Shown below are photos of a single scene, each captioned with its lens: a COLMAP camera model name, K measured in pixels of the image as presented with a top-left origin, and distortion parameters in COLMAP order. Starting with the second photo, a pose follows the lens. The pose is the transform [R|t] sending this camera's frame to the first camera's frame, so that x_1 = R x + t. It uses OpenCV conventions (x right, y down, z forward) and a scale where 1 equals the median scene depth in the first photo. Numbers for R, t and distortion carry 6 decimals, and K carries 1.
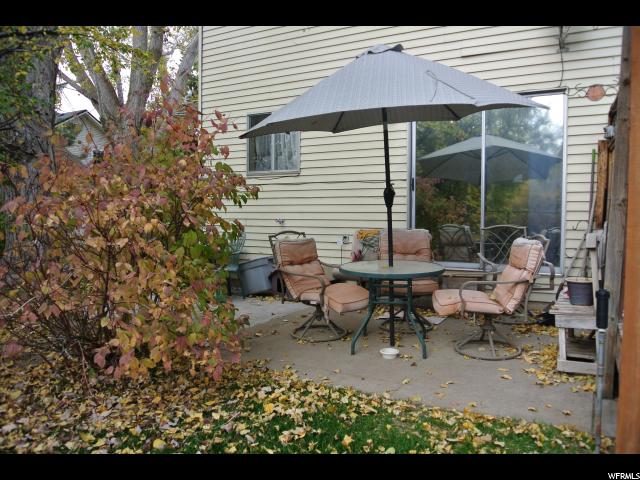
lens RADIAL K [[503.8, 0, 320.5], [0, 503.8, 246.4], [0, 0, 1]] dist [-0.078283, 0.024559]
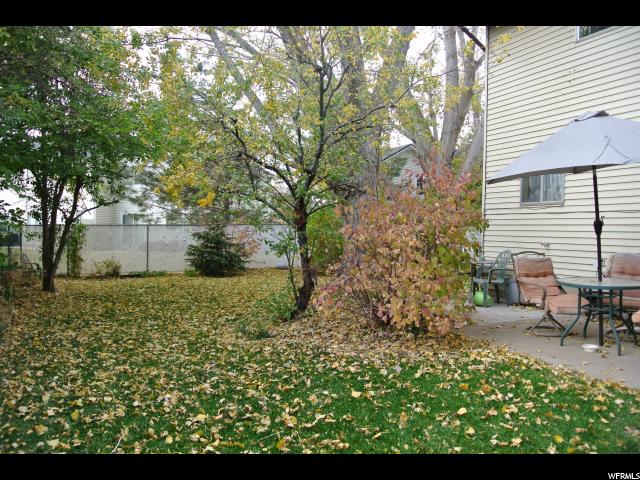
lens RADIAL K [[503.8, 0, 319.9], [0, 503.8, 239.5], [0, 0, 1]] dist [-0.078283, 0.024559]
pose [[0.811824, 0.024164, -0.583402, 0.281299], [-0.058070, 0.997531, -0.039489, 0.024128], [0.581008, 0.065936, 0.811223, -0.412098]]
